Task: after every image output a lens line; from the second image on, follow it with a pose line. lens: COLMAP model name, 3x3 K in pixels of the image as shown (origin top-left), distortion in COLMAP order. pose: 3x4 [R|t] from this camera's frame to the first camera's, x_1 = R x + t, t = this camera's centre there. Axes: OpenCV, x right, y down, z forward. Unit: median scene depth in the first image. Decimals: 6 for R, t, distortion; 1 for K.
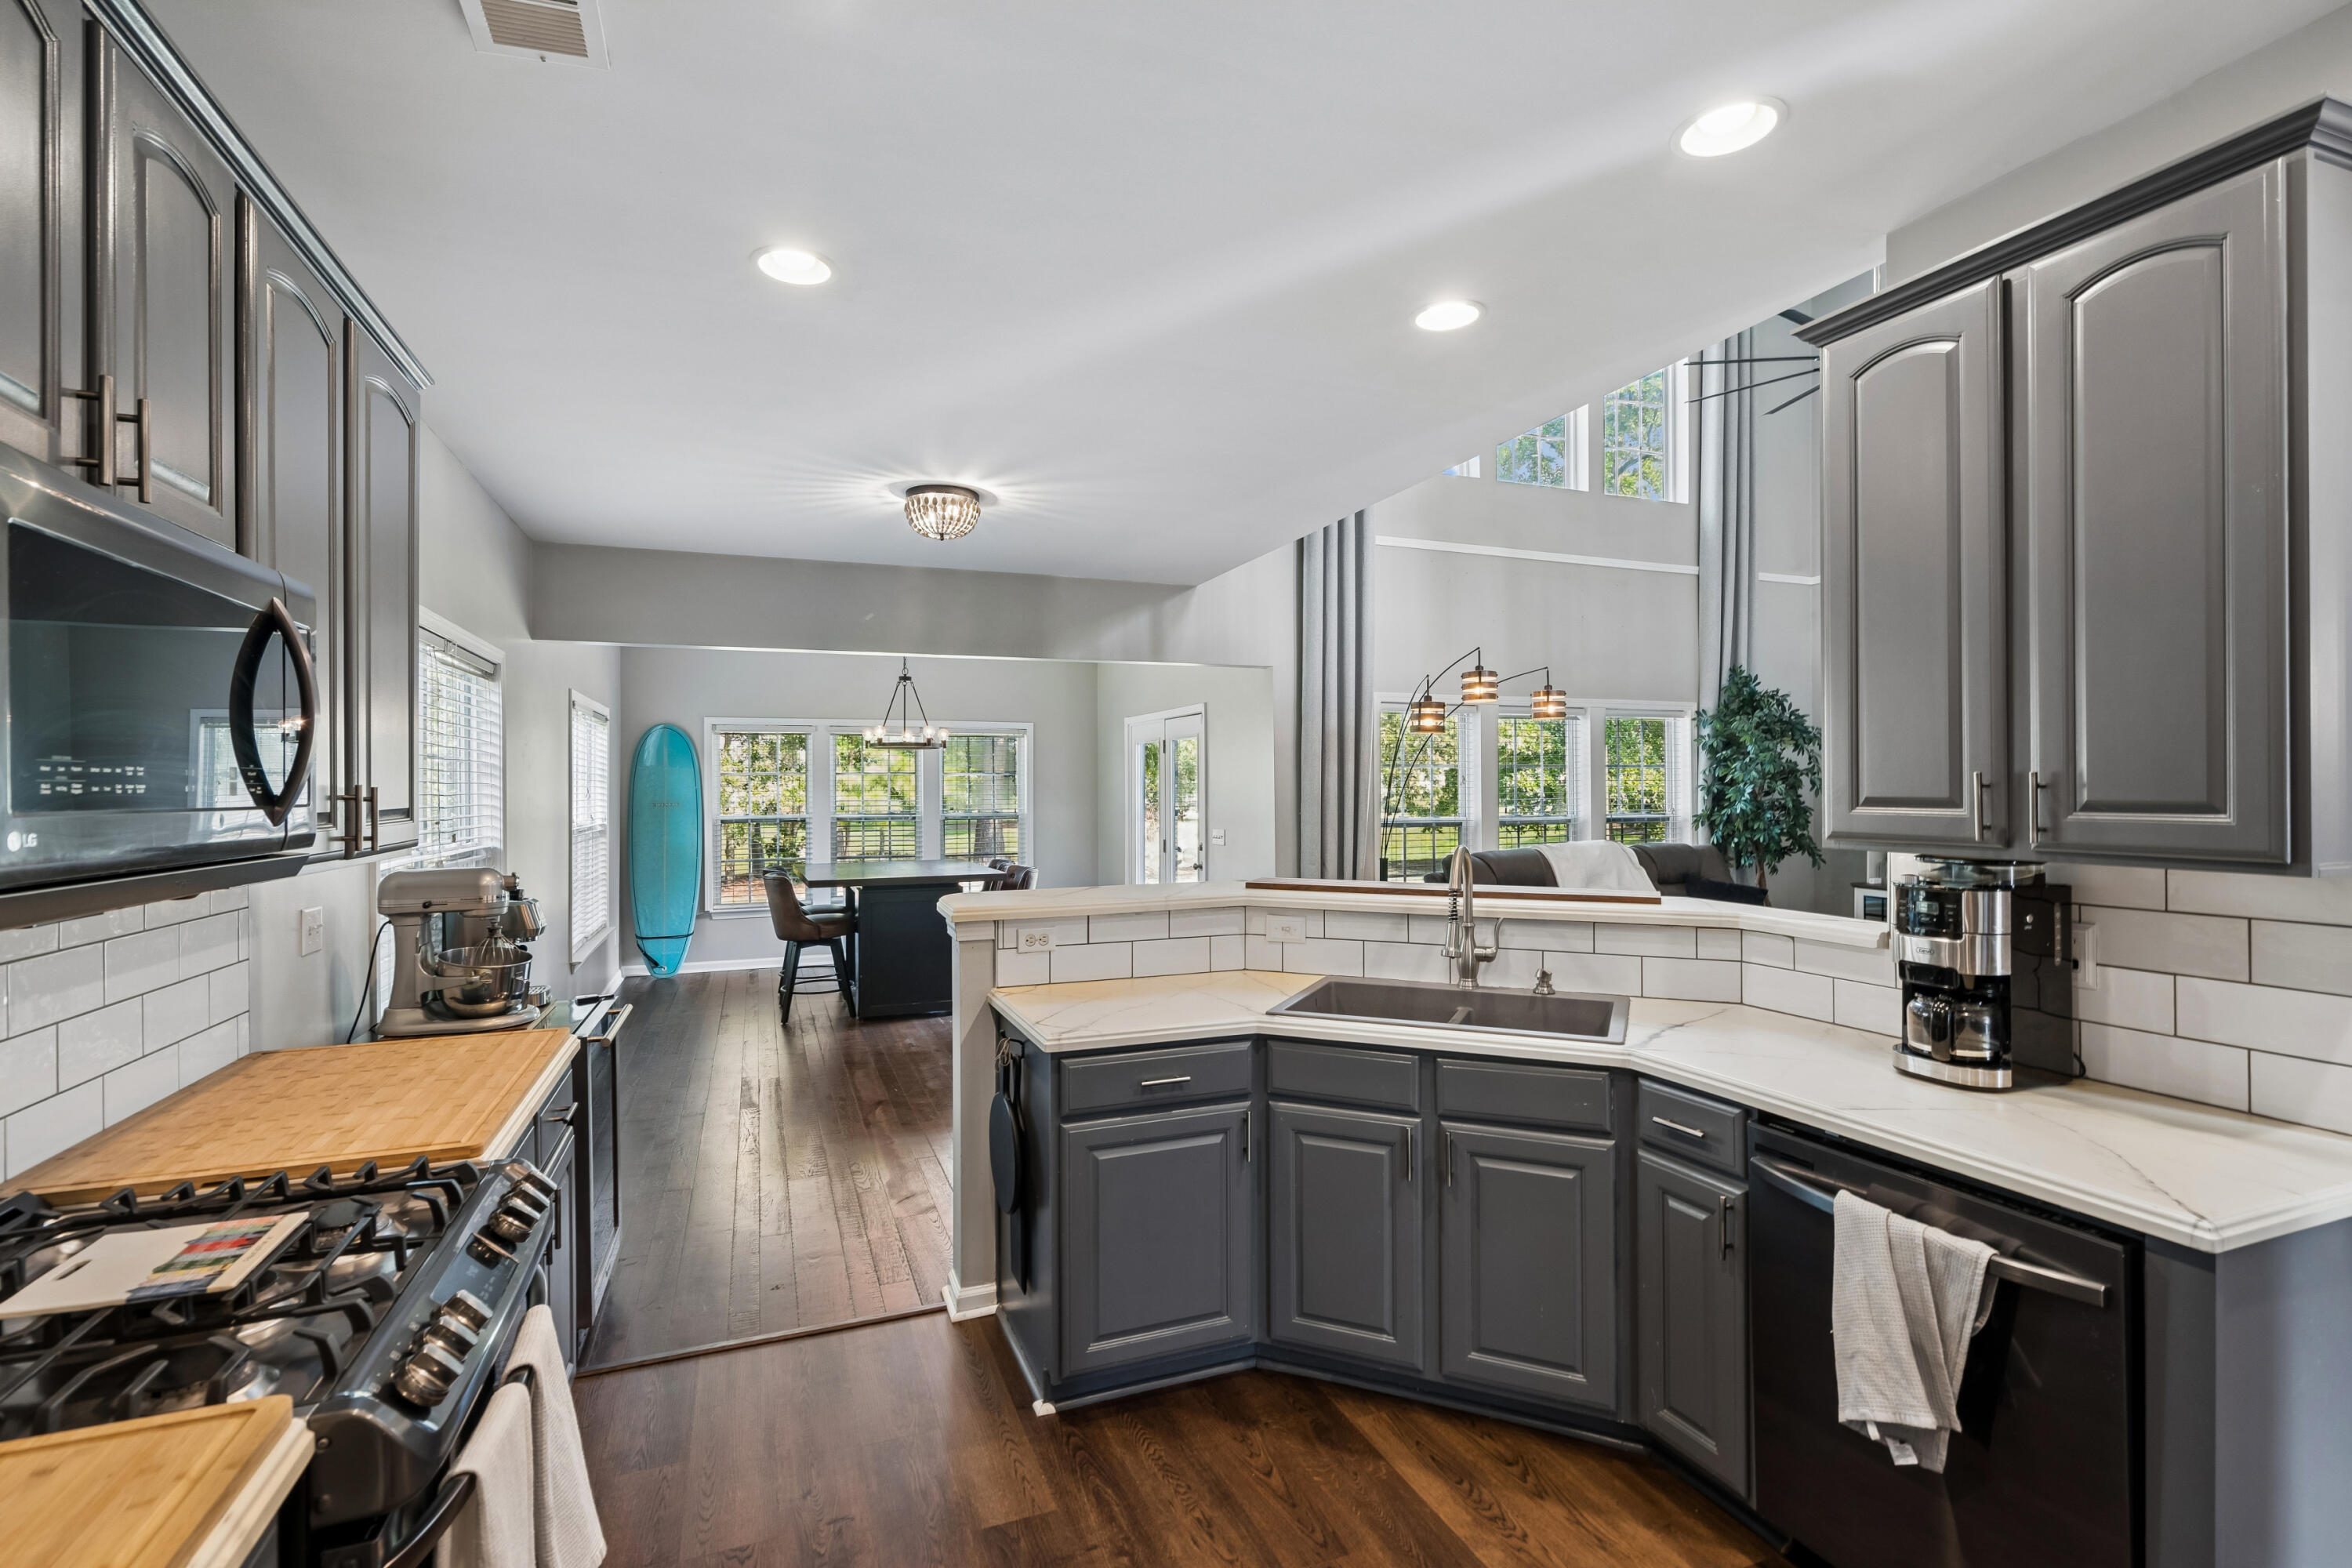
lens RADIAL K [[1067.8, 0, 1166.3], [0, 1067.8, 790.5], [0, 0, 1]] dist [-0.004409, 0.001685]
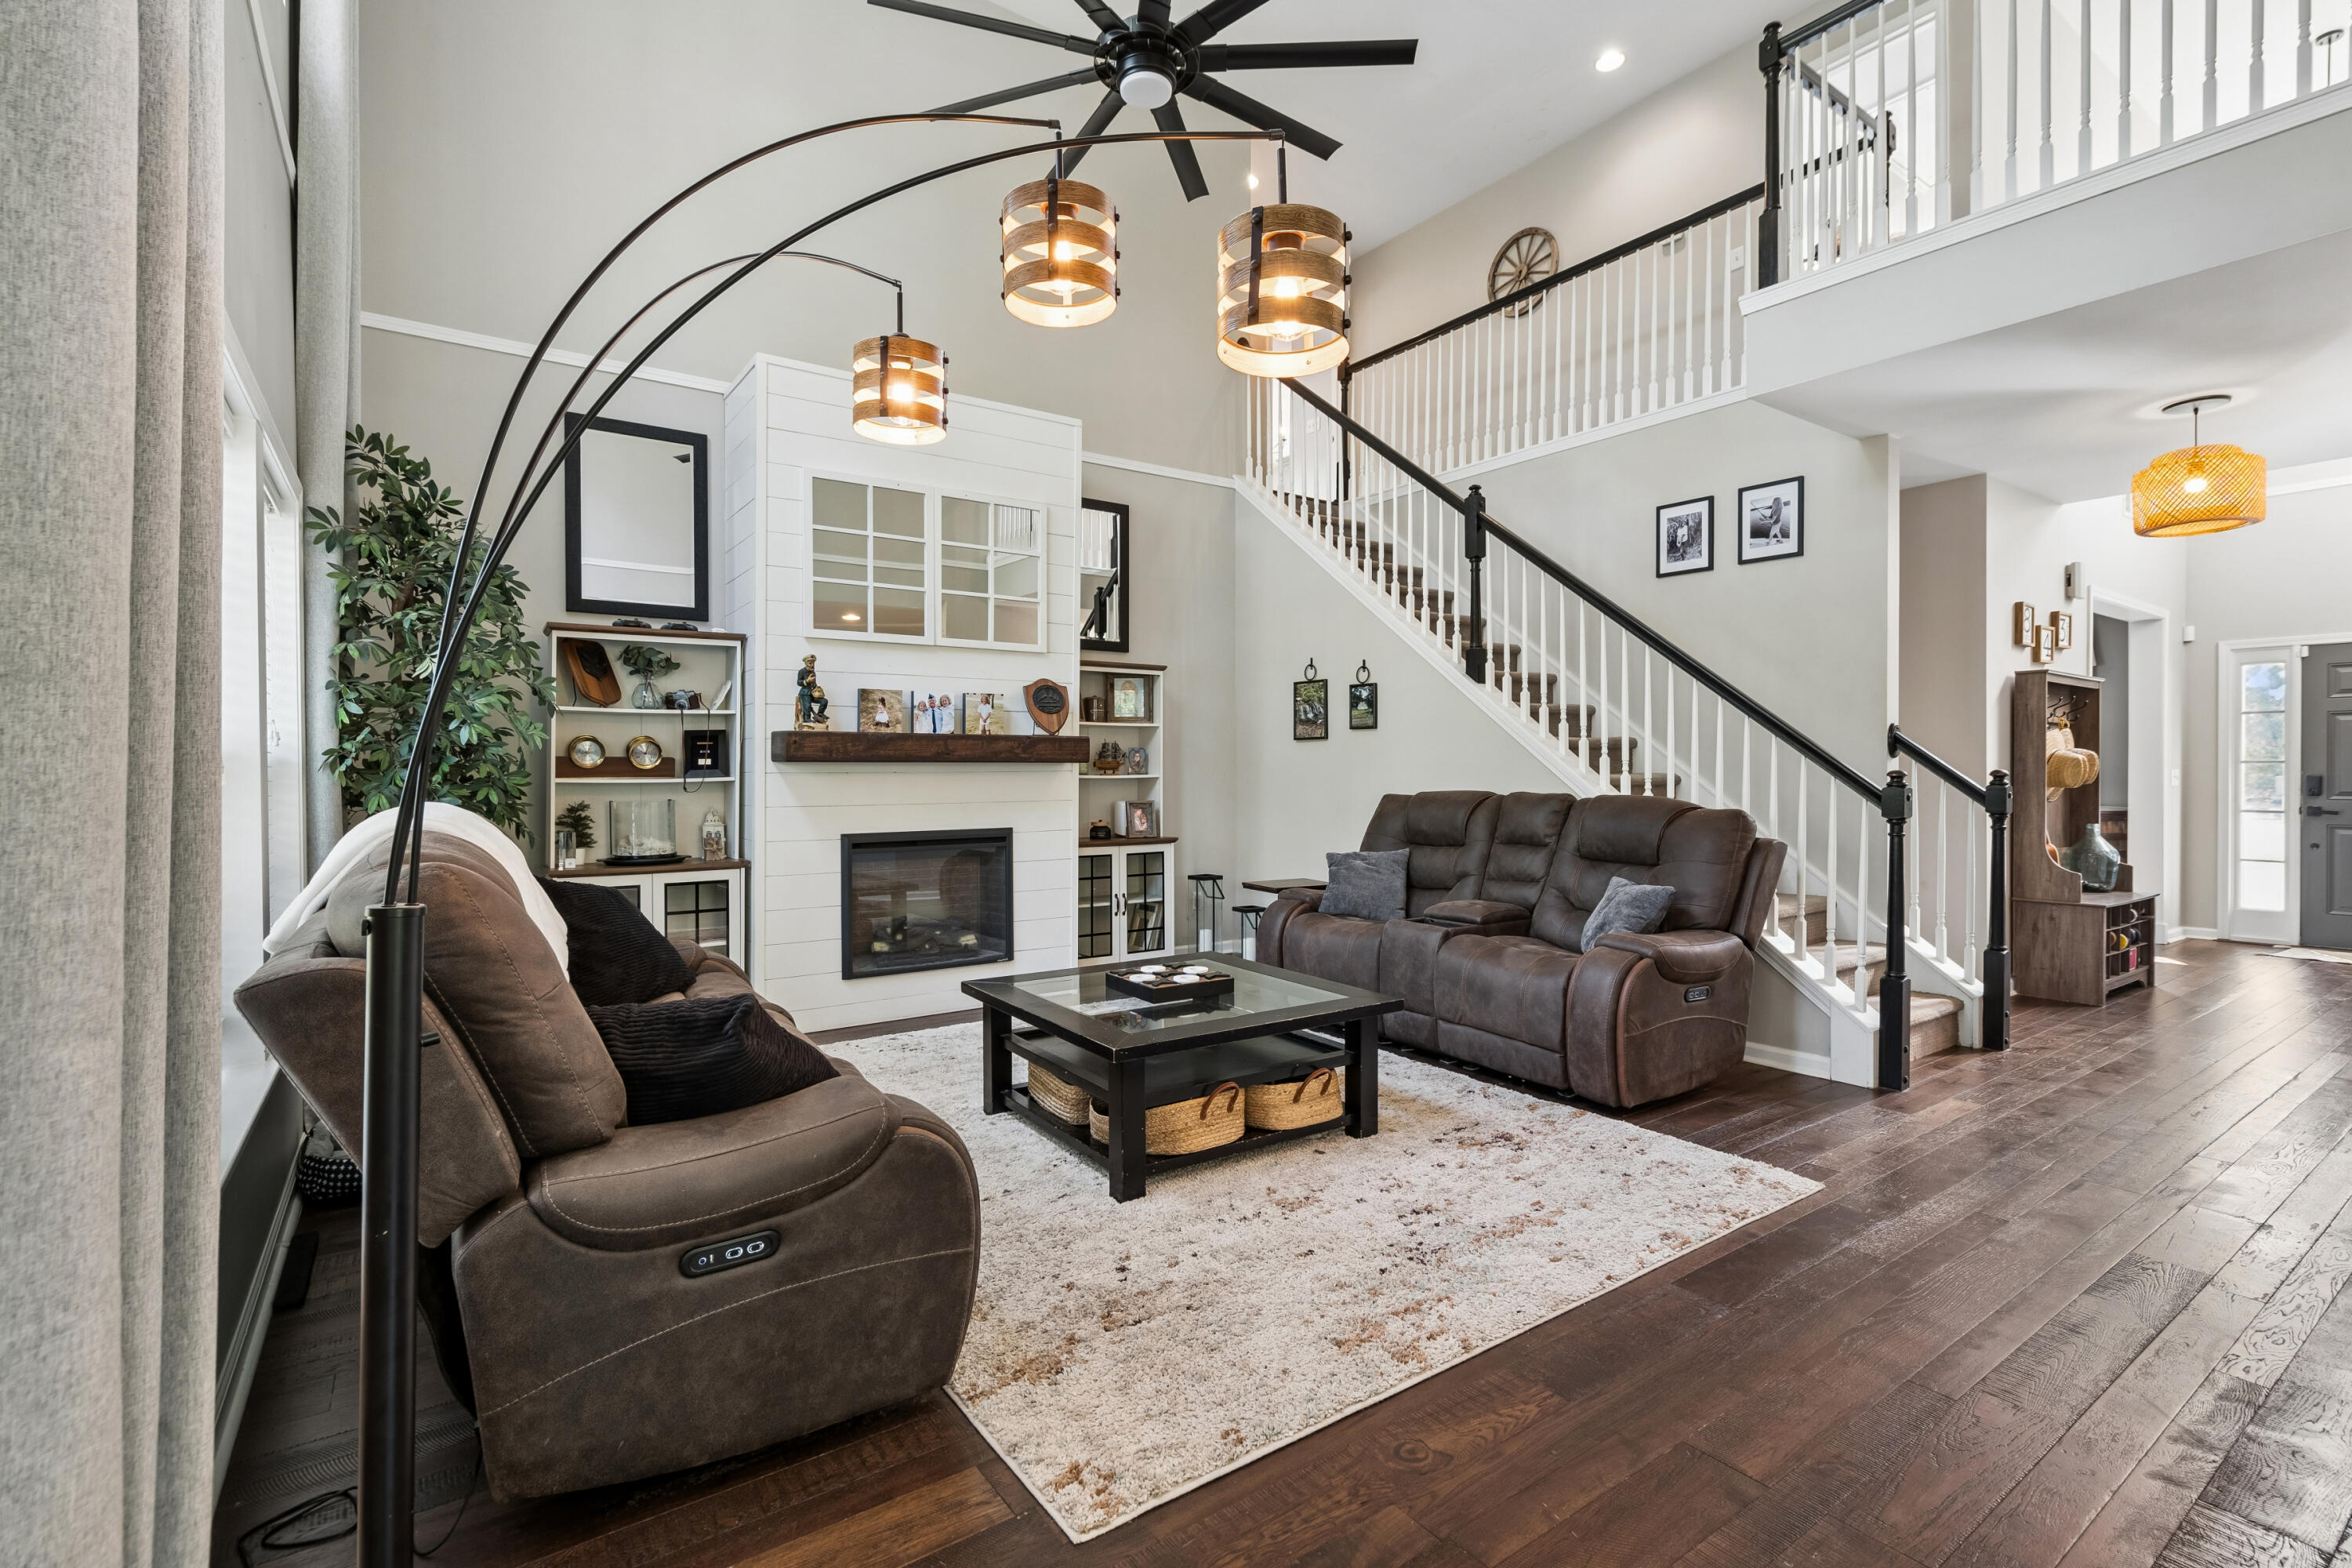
lens RADIAL K [[1067.8, 0, 1189.8], [0, 1067.8, 778.5], [0, 0, 1]] dist [-0.004409, 0.001685]
pose [[-0.250476, -0.003356, 0.968117, -0.013206], [0.005130, 0.999975, 0.004793, 0.129348], [-0.968109, 0.006167, -0.250453, 2.919151]]
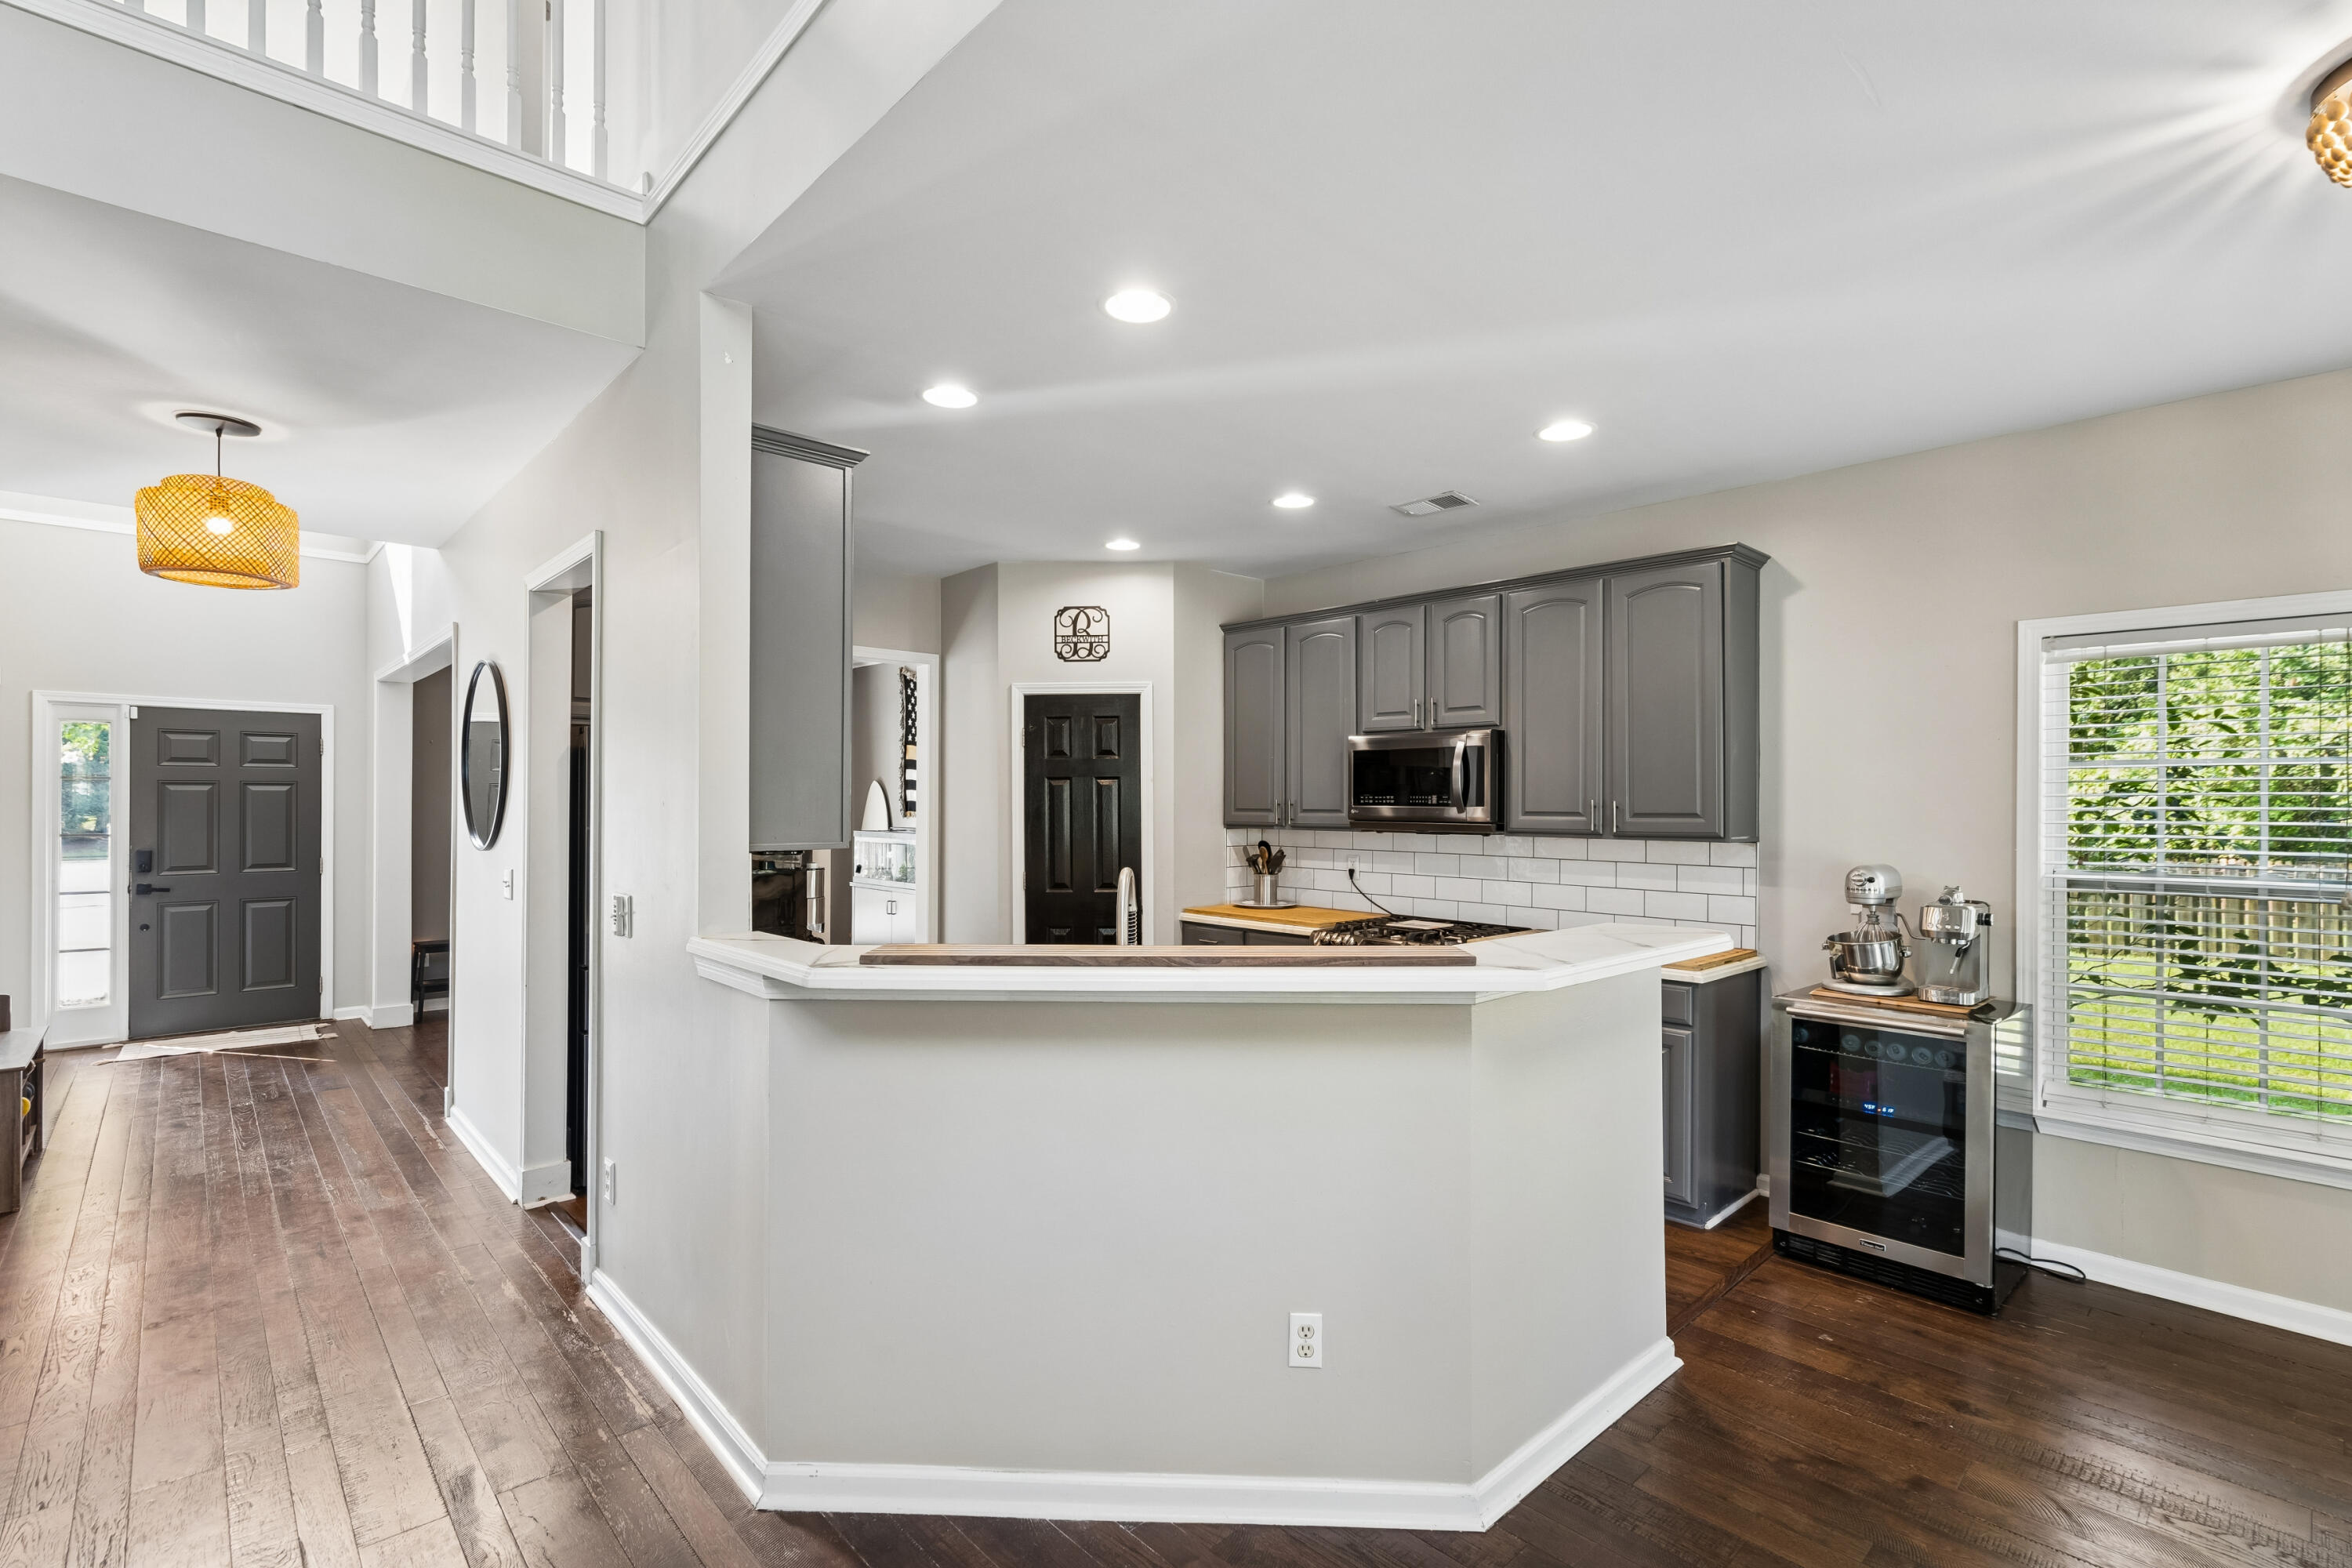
lens RADIAL K [[1067.8, 0, 1165.5], [0, 1067.8, 795.5], [0, 0, 1]] dist [-0.004409, 0.001685]
pose [[-0.930092, -0.003073, -0.367315, 0.785813], [-0.002634, 0.999995, -0.001697, -0.011253], [0.367318, -0.000611, -0.930095, 2.545033]]
